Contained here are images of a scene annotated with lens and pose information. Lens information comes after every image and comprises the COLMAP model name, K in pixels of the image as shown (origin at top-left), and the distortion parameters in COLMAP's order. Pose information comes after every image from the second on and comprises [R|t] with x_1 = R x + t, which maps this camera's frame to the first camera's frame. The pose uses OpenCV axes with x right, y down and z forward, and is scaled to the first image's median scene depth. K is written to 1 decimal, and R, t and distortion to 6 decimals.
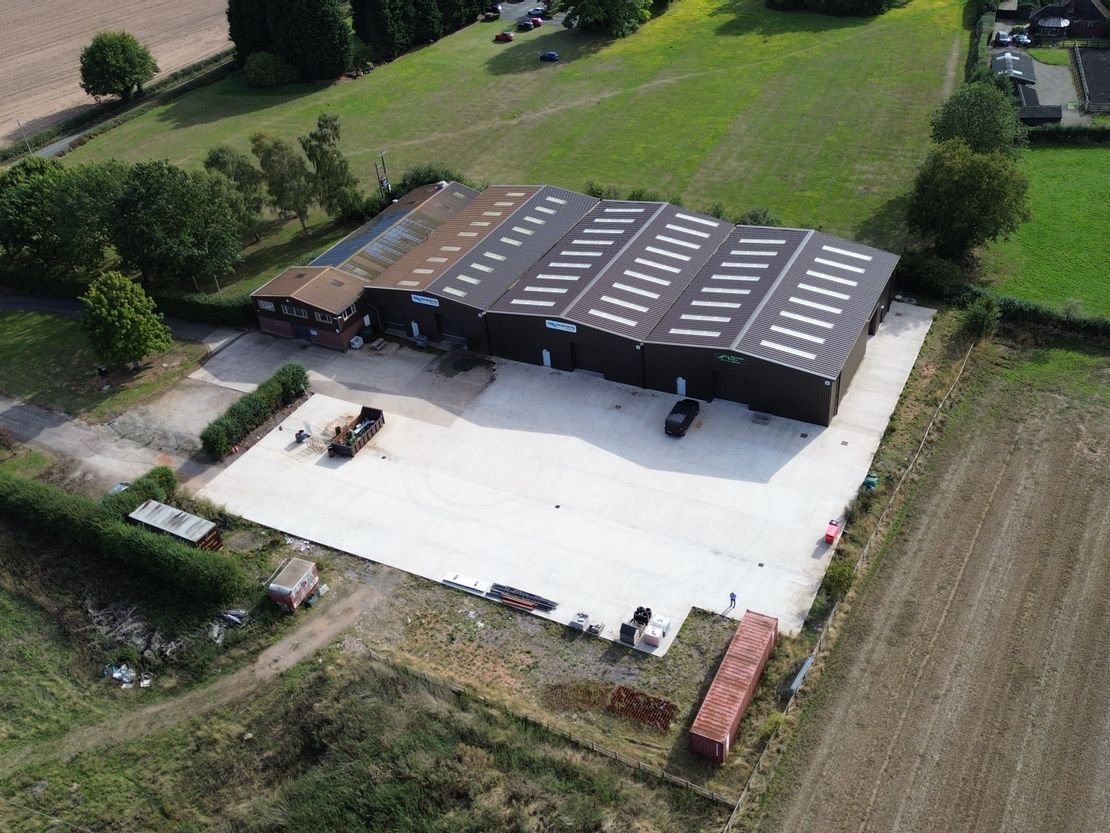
lens RADIAL K [[1034.5, 0, 555.0], [0, 1034.5, 416.5], [0, 0, 1]] dist [0.143001, -0.274551]
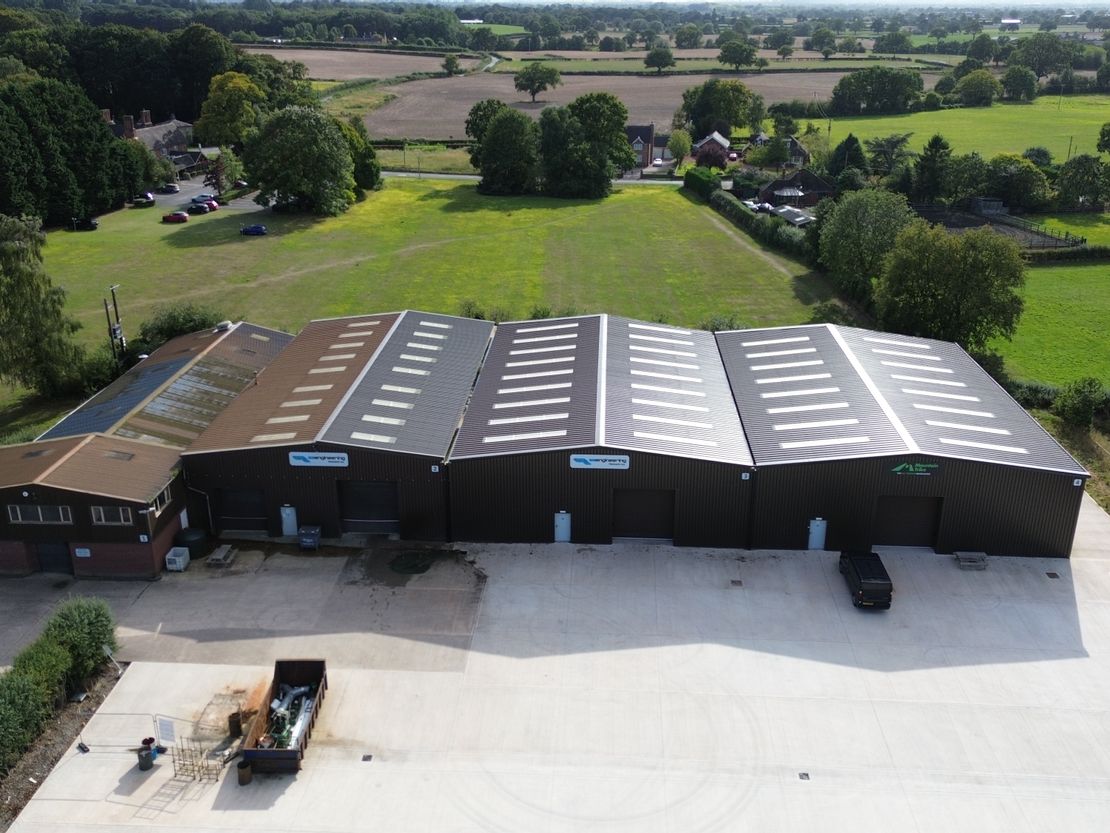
lens RADIAL K [[1041.4, 0, 559.1], [0, 1041.4, 411.9], [0, 0, 1]] dist [0.058595, -0.025224]
pose [[0.904837, -0.071056, 0.419786, -0.250170], [0.181994, 0.955907, -0.230478, 0.014803], [-0.384900, 0.284944, 0.877872, 0.480824]]
